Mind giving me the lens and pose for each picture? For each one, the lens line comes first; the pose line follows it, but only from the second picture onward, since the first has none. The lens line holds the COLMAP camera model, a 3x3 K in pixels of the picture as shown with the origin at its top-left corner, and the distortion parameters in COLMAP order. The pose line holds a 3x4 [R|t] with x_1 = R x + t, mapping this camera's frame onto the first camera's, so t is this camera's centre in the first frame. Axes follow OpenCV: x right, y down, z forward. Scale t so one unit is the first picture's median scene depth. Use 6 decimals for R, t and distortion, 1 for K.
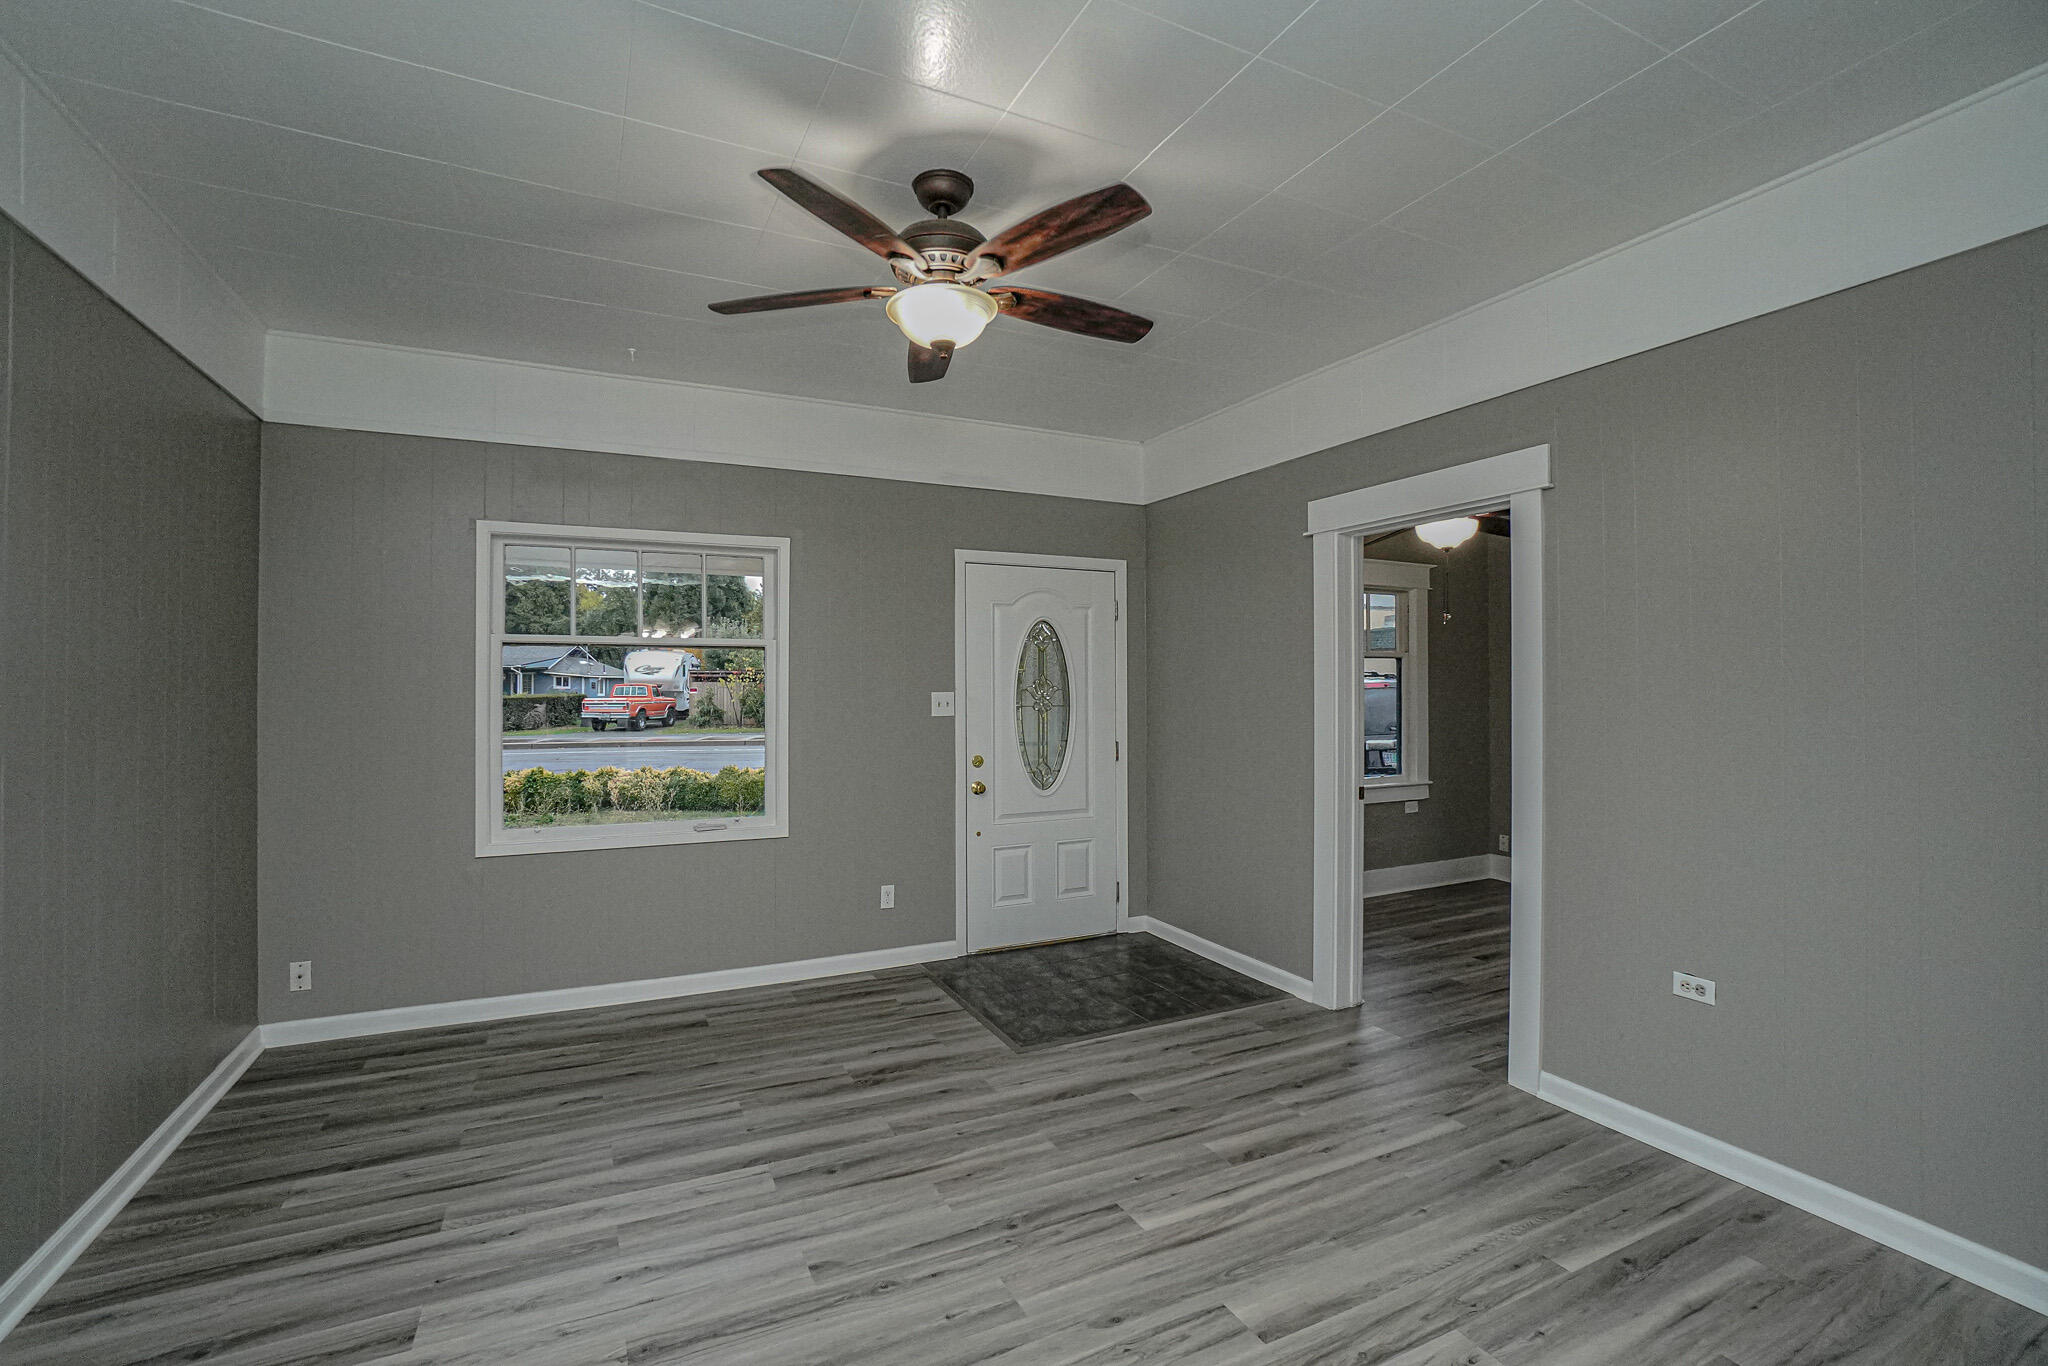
lens RADIAL K [[889.8, 0, 1025.3], [0, 889.8, 686.1], [0, 0, 1]] dist [-0.003188, -0.000179]
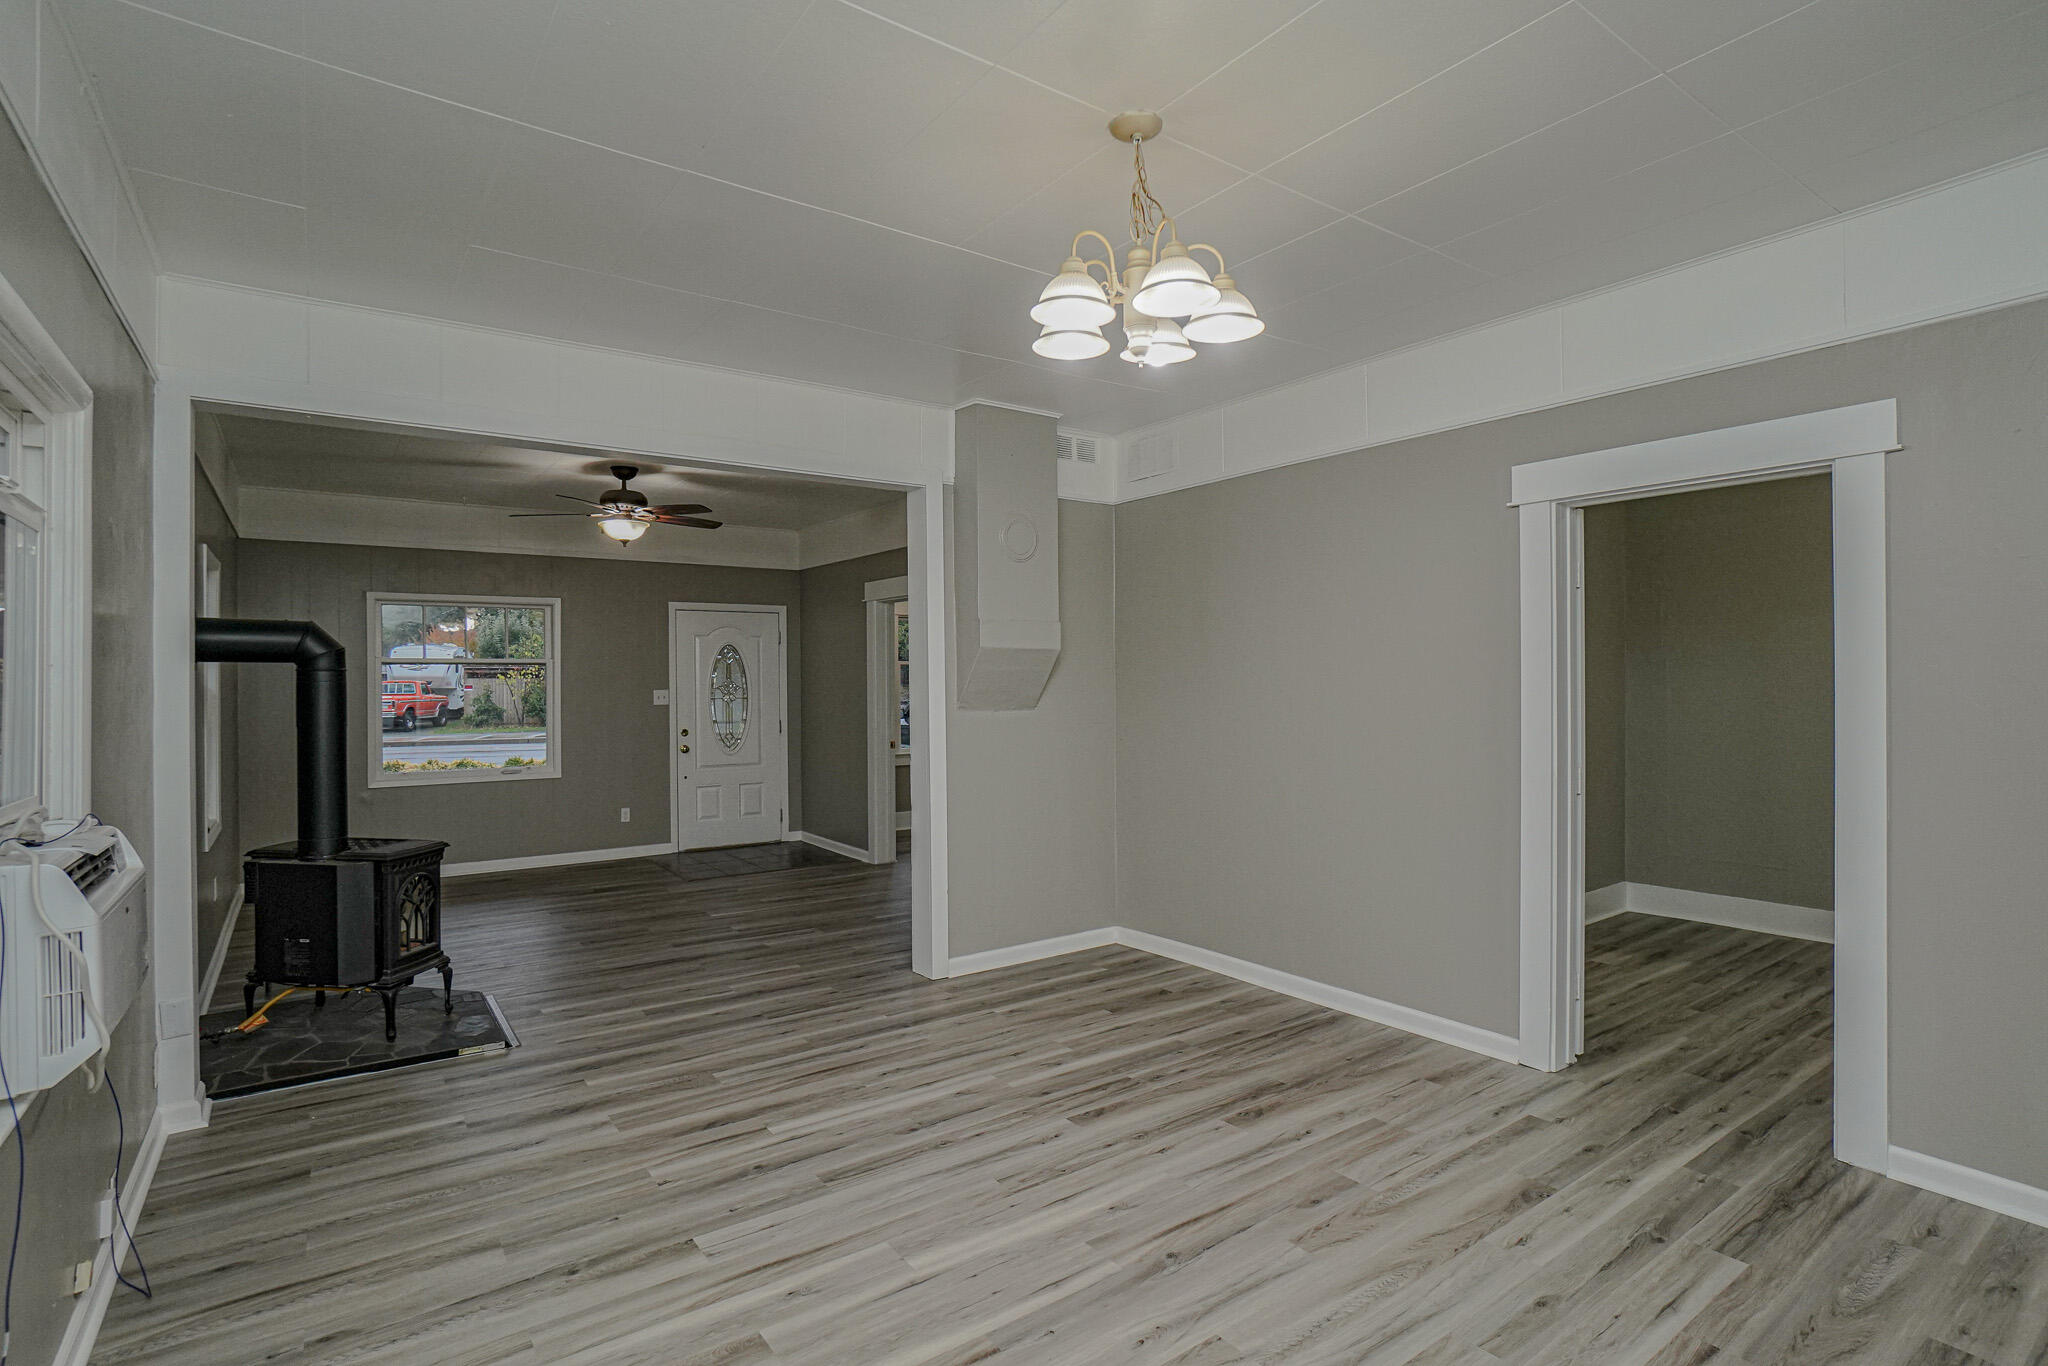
lens RADIAL K [[992.3, 0, 1022.6], [0, 992.3, 682.0], [0, 0, 1]] dist [-0.015871, 0.000368]
pose [[0.987145, -0.004972, 0.159751, 0.091238], [0.004543, 0.999985, 0.003053, -0.003529], [-0.159764, -0.002288, 0.987153, -0.301235]]
